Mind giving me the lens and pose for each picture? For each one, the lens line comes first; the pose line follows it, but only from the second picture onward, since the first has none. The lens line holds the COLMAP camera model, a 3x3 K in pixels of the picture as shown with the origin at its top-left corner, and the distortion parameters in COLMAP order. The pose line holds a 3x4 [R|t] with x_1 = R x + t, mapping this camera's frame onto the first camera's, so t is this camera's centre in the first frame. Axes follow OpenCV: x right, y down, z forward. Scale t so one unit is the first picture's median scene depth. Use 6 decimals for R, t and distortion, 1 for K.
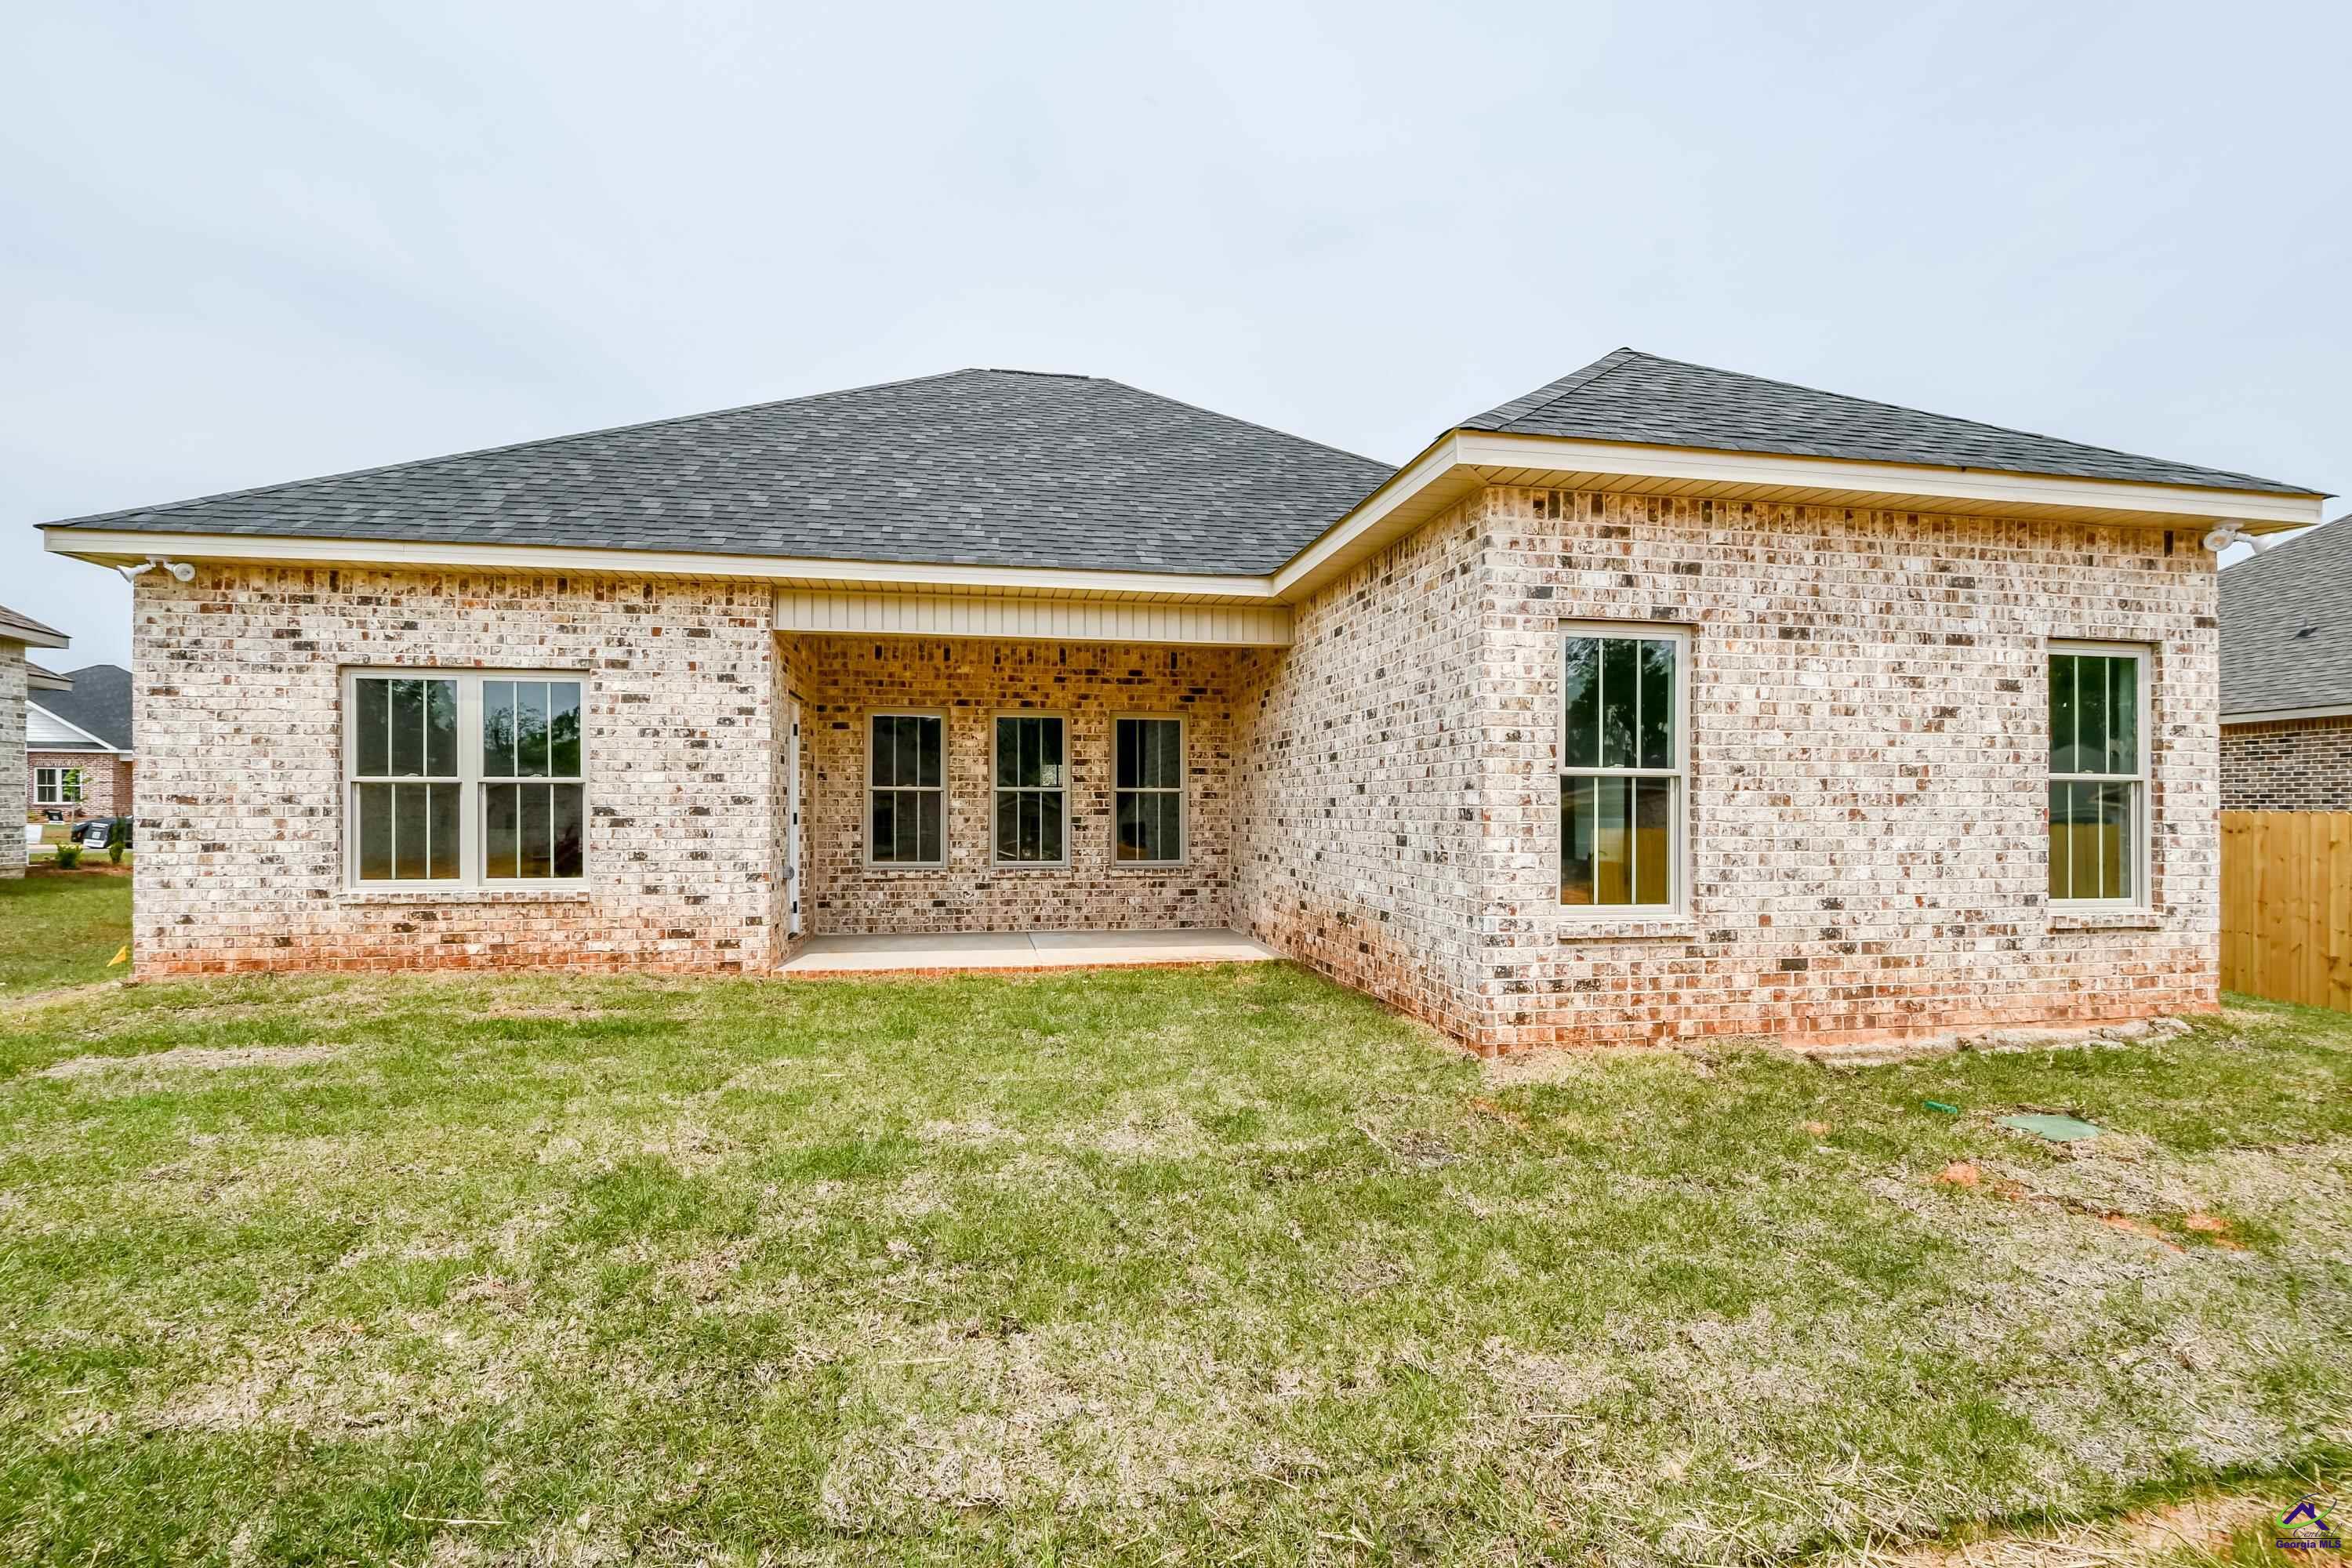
lens RADIAL K [[1008.5, 0, 1153.5], [0, 1008.5, 808.7], [0, 0, 1]] dist [-0.000791, -0.000806]
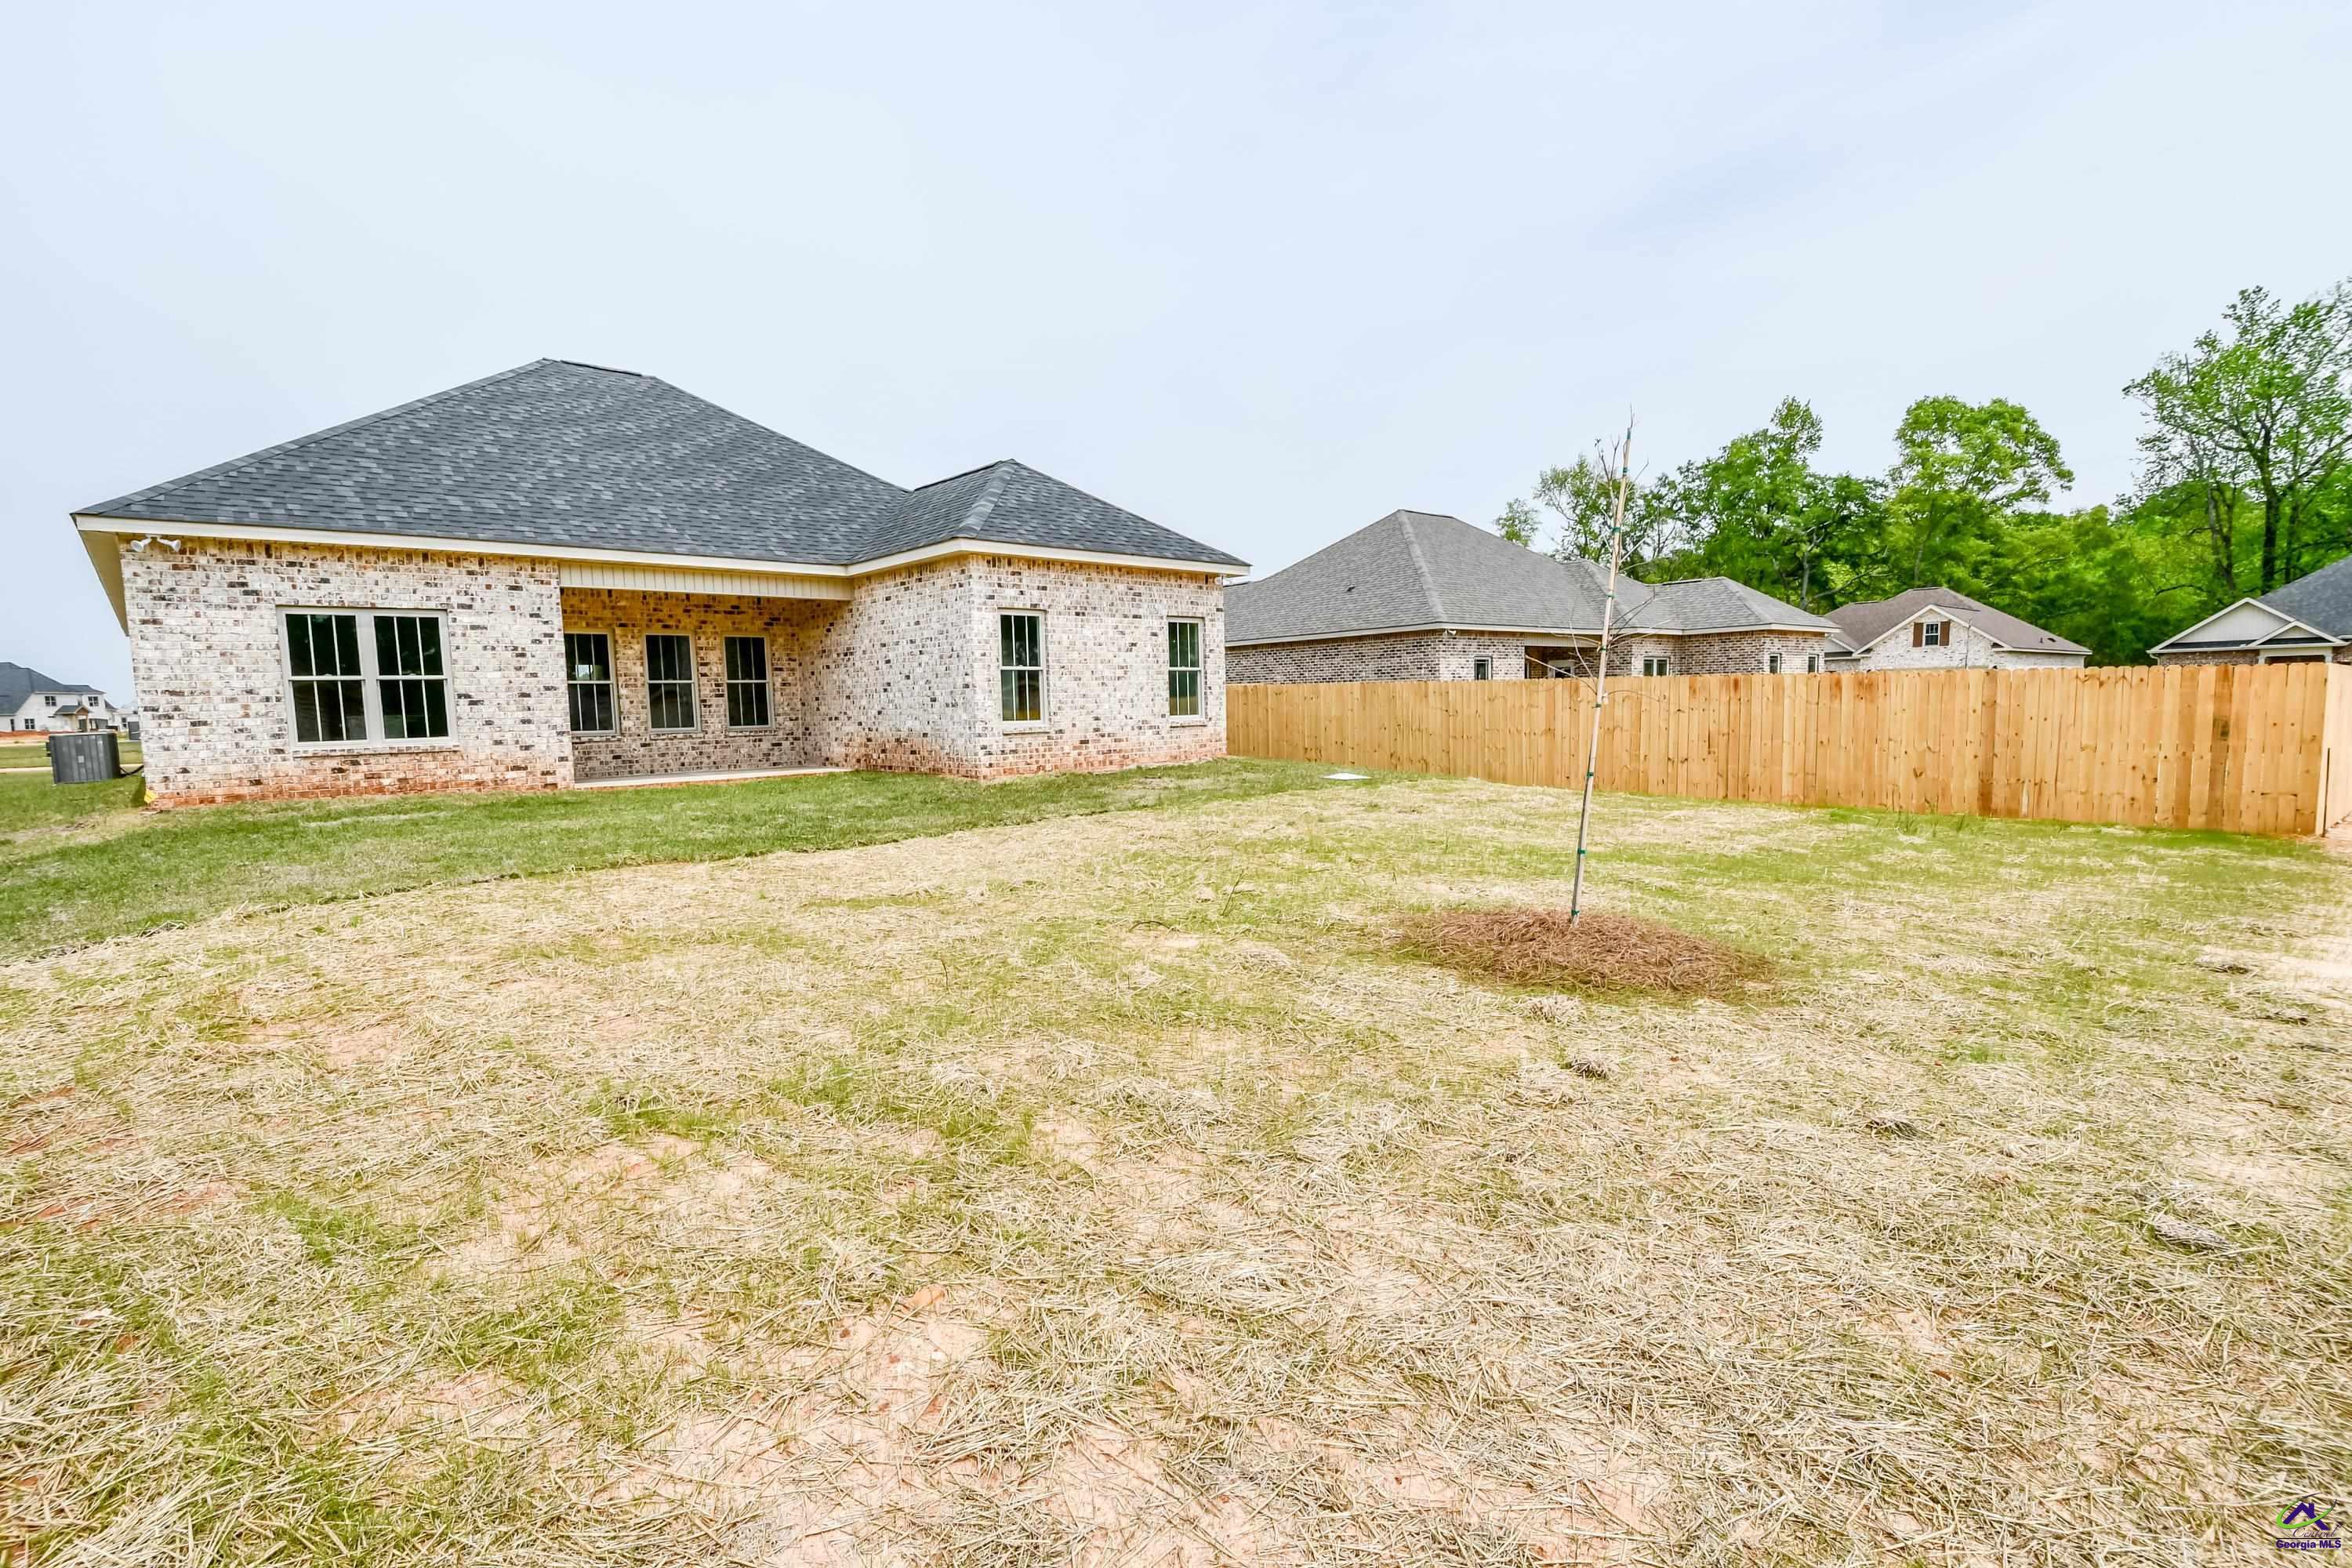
lens RADIAL K [[1088.5, 0, 1177.1], [0, 1088.5, 797.7], [0, 0, 1]] dist [-0.009251, -0.001396]
pose [[0.828809, -0.071921, 0.554890, -0.592763], [0.026333, 0.995619, 0.089713, 0.041230], [-0.558911, -0.059743, 0.827072, -1.178954]]
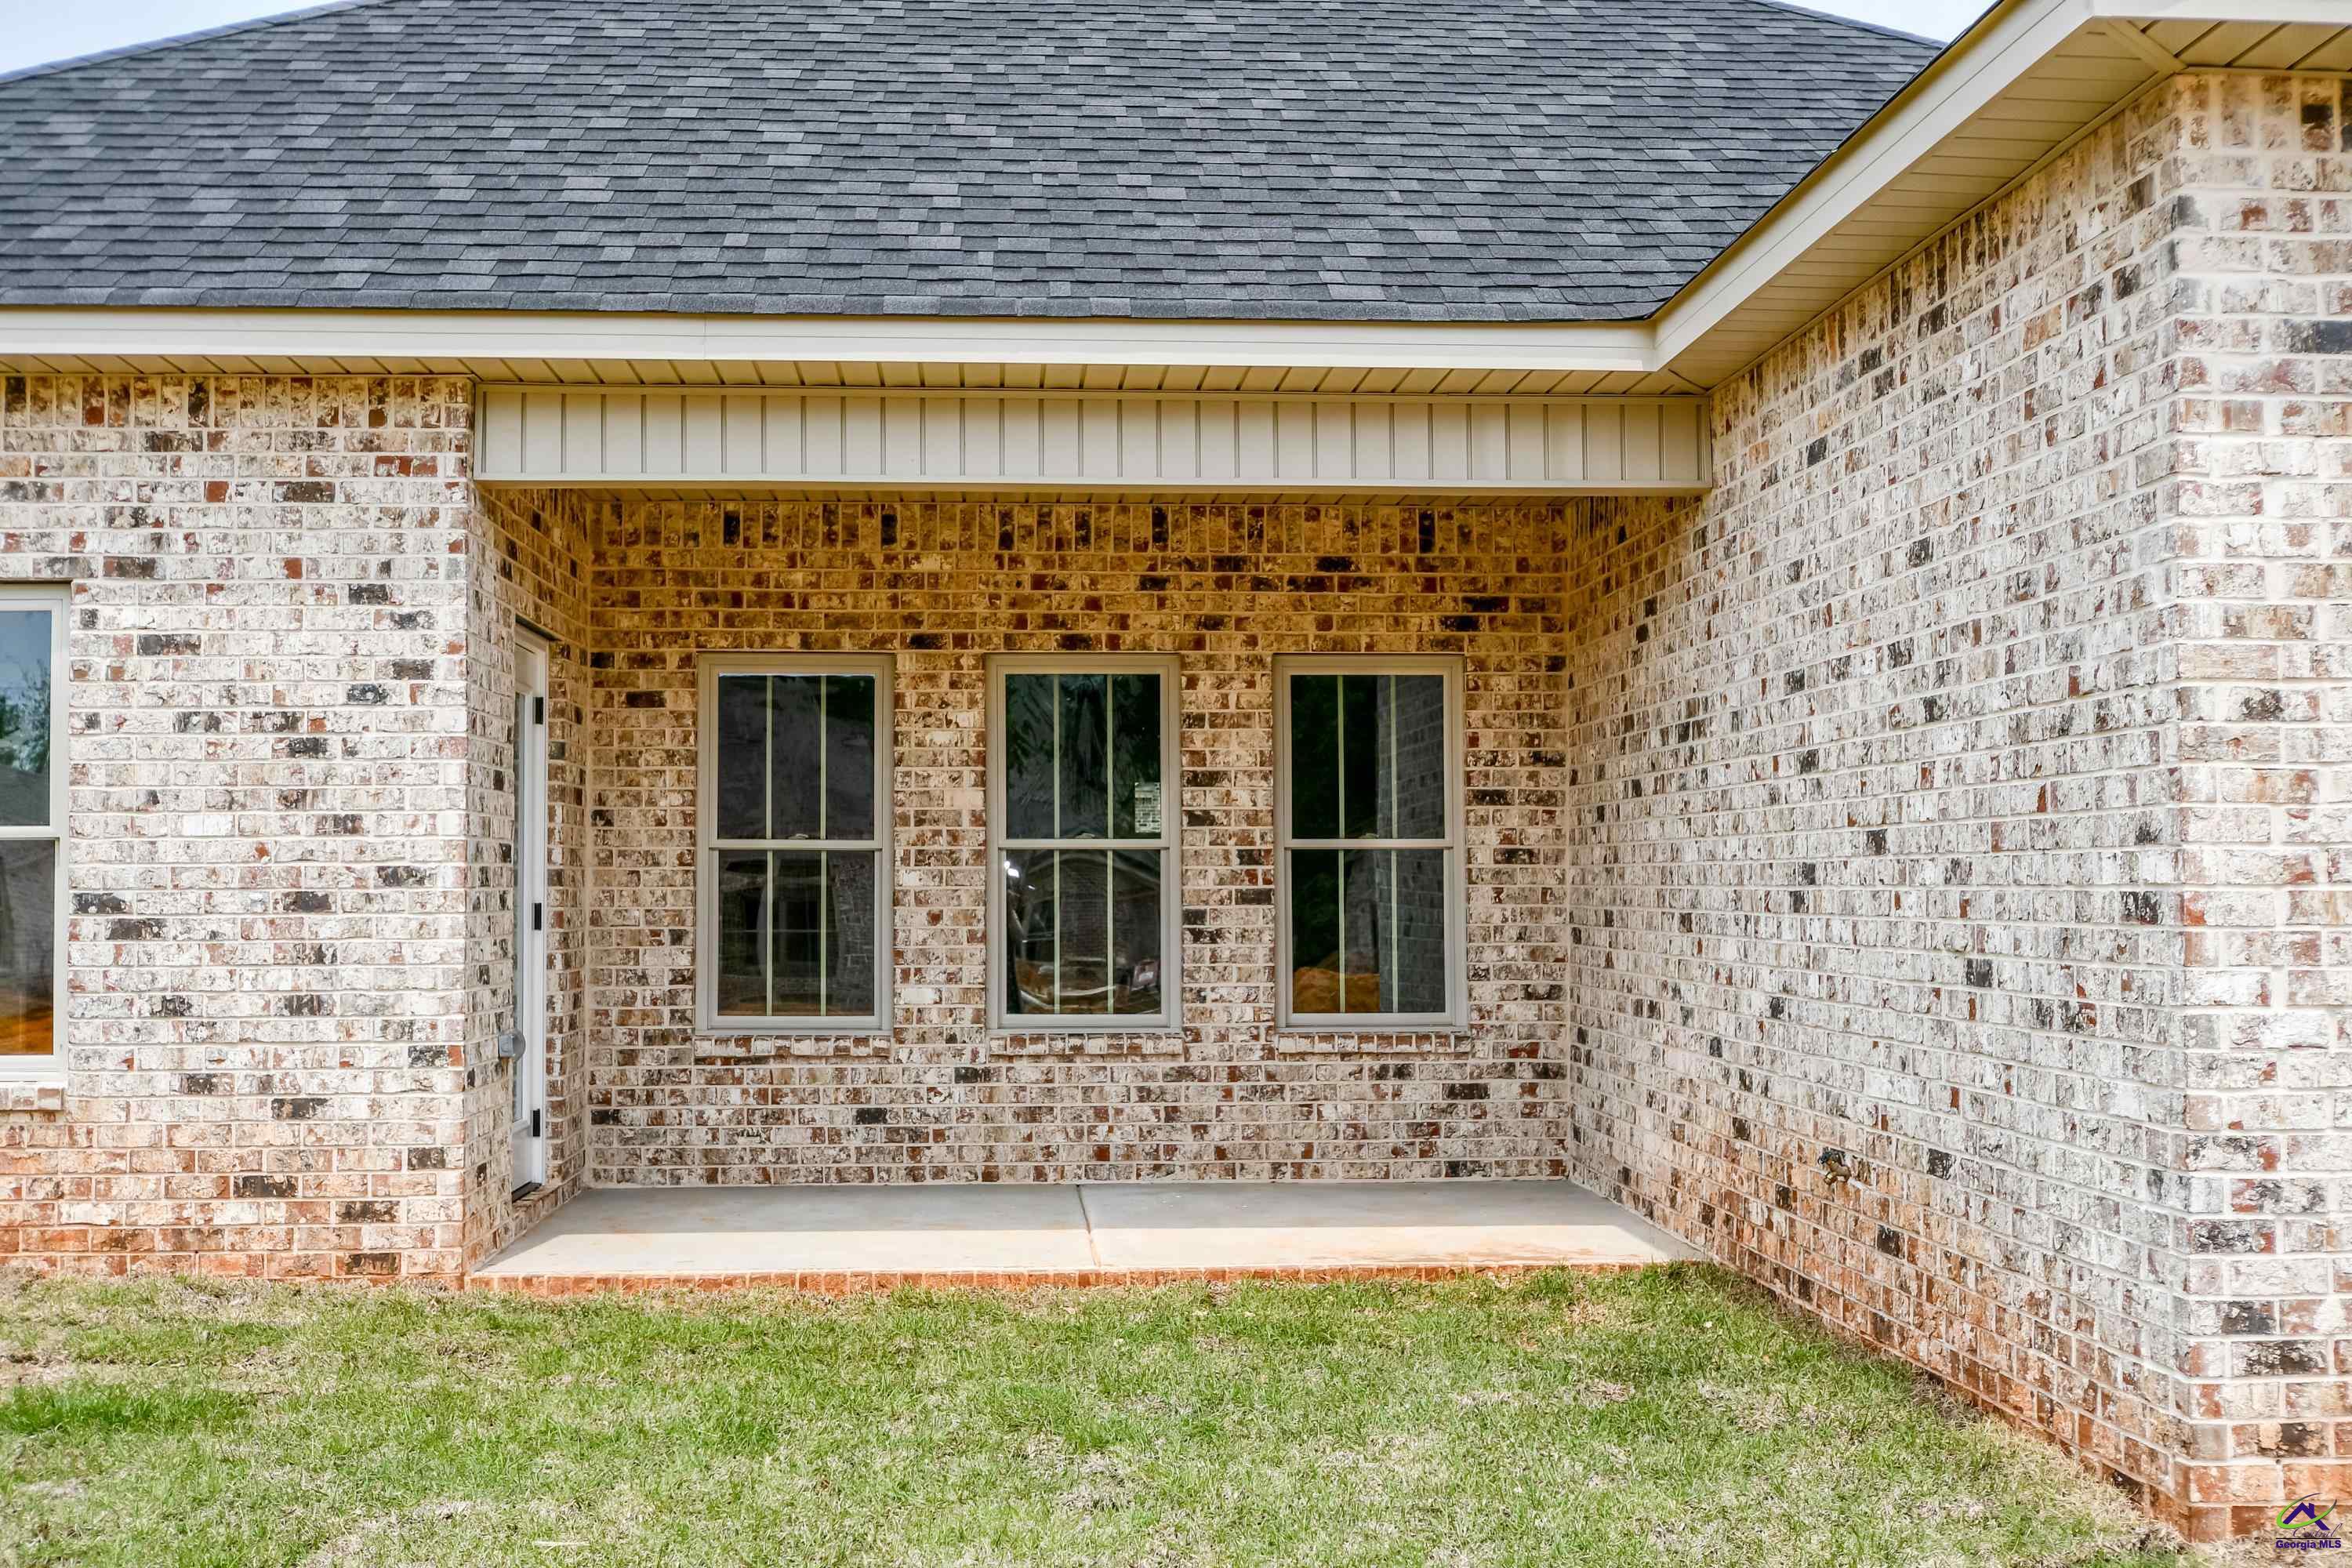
lens RADIAL K [[2346.3, 0, 1160.8], [0, 2346.3, 806.0], [0, 0, 1]] dist [-0.016622, 0.000000]
pose [[0.993593, -0.008227, -0.112718, 0.028129], [0.004651, 0.999478, -0.031955, -0.005205], [0.112922, 0.031226, 0.993113, 0.045665]]
